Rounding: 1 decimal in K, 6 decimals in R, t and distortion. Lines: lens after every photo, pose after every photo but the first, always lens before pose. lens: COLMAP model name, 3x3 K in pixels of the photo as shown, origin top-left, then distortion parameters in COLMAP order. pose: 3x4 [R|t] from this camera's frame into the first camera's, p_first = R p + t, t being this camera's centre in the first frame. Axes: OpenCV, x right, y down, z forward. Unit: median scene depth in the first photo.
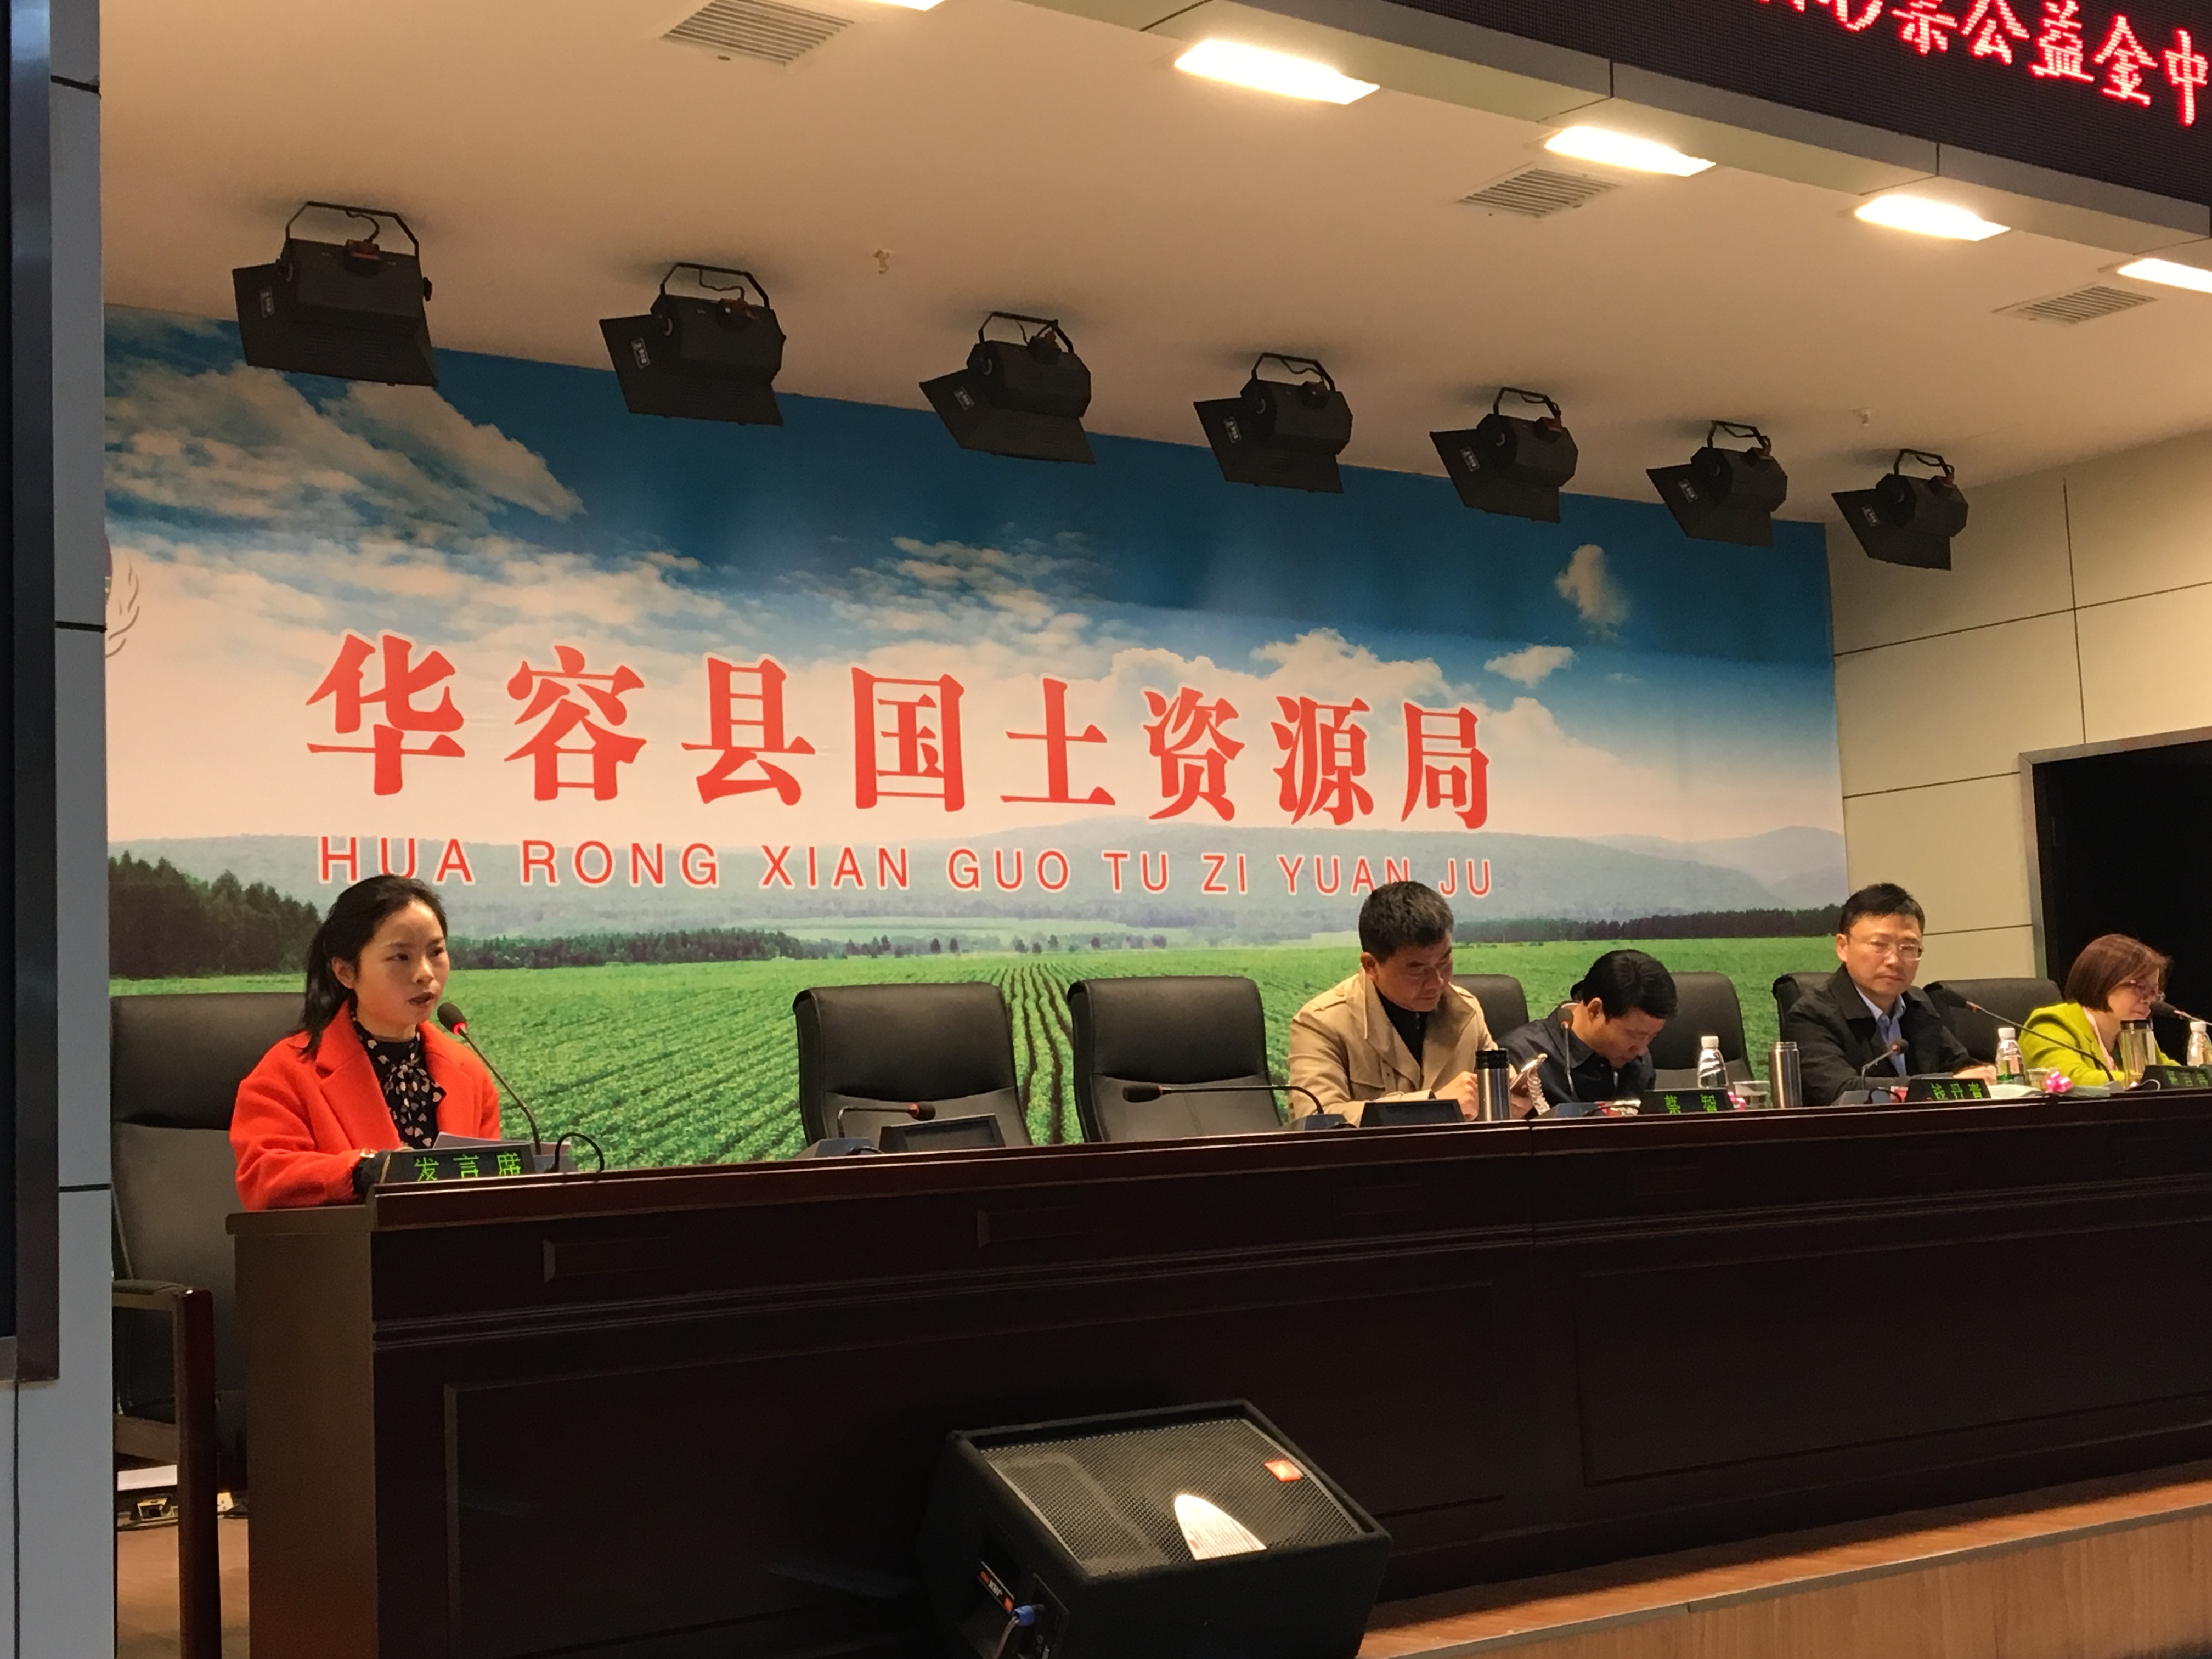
lens RADIAL K [[2869.5, 0, 1107.6], [0, 2869.5, 826.5], [0, 0, 1]] dist [0.051131, 0.000000]
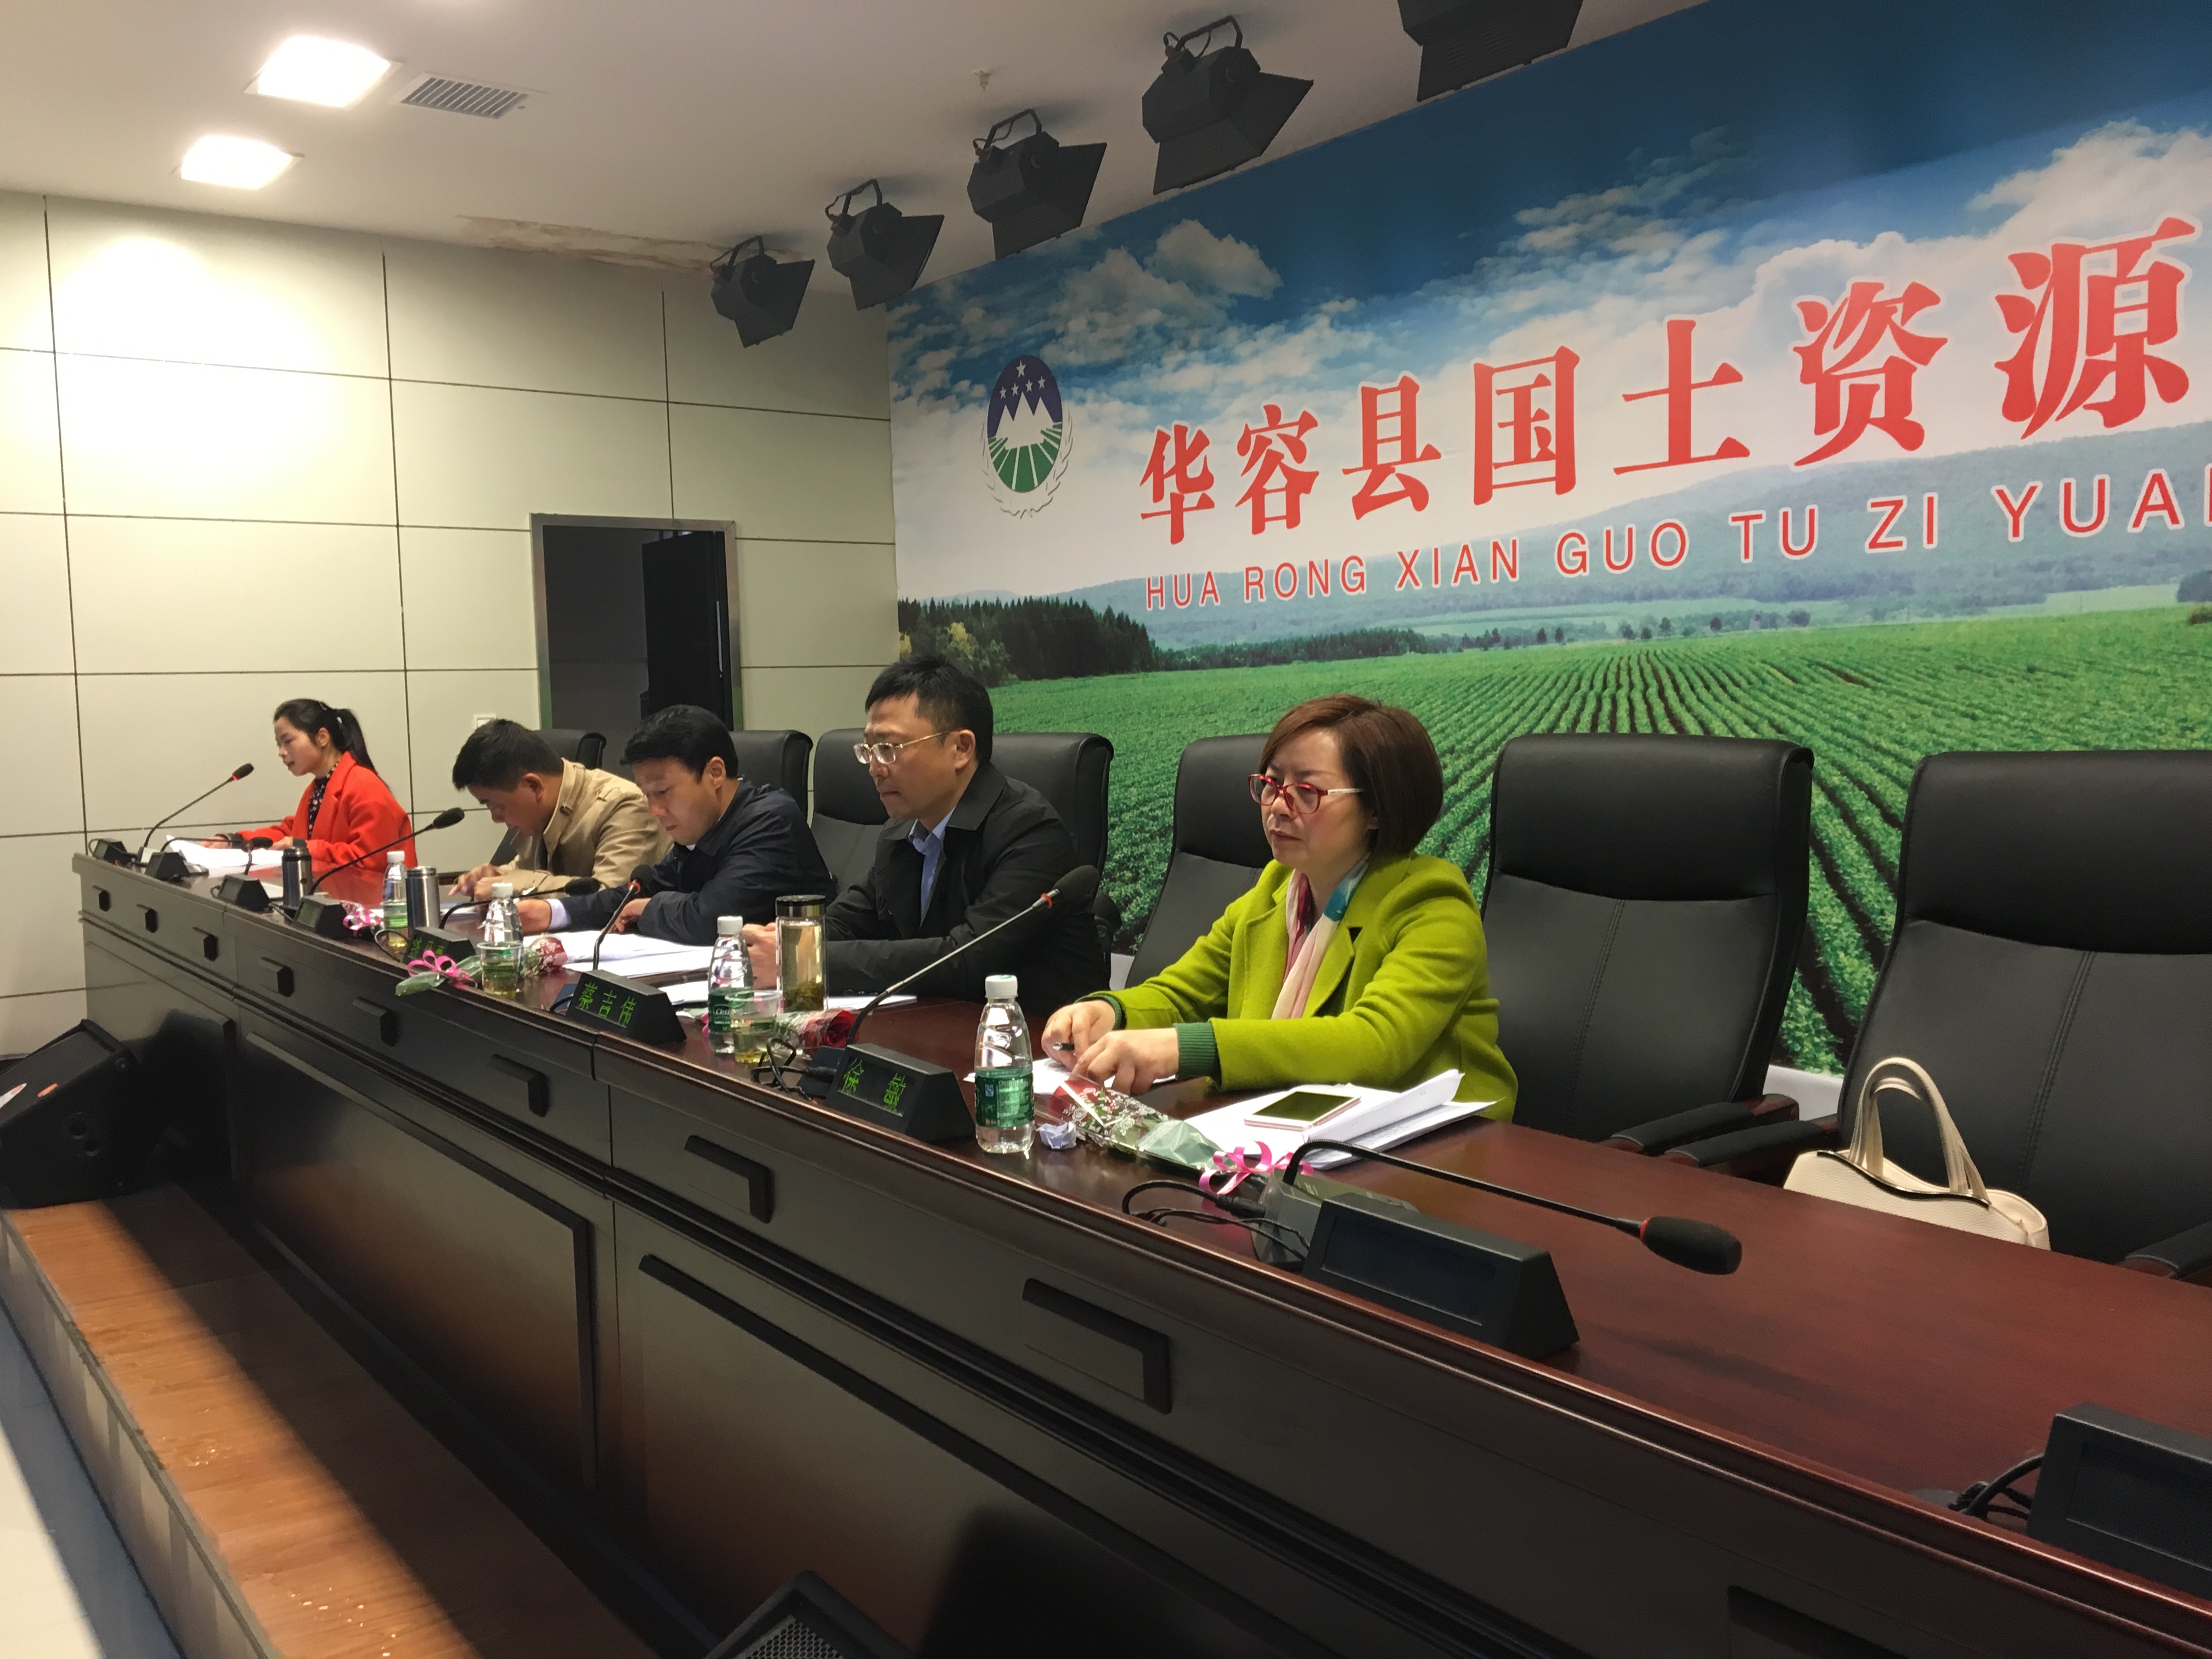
lens RADIAL K [[1831.5, 0, 1098.8], [0, 1831.5, 835.3], [0, 0, 1]] dist [0.052131, -0.089564]
pose [[0.013871, 0.123548, -0.992242, 0.588543], [0.123649, 0.984509, 0.124314, 0.011946], [0.992229, -0.124414, -0.001620, 0.863102]]
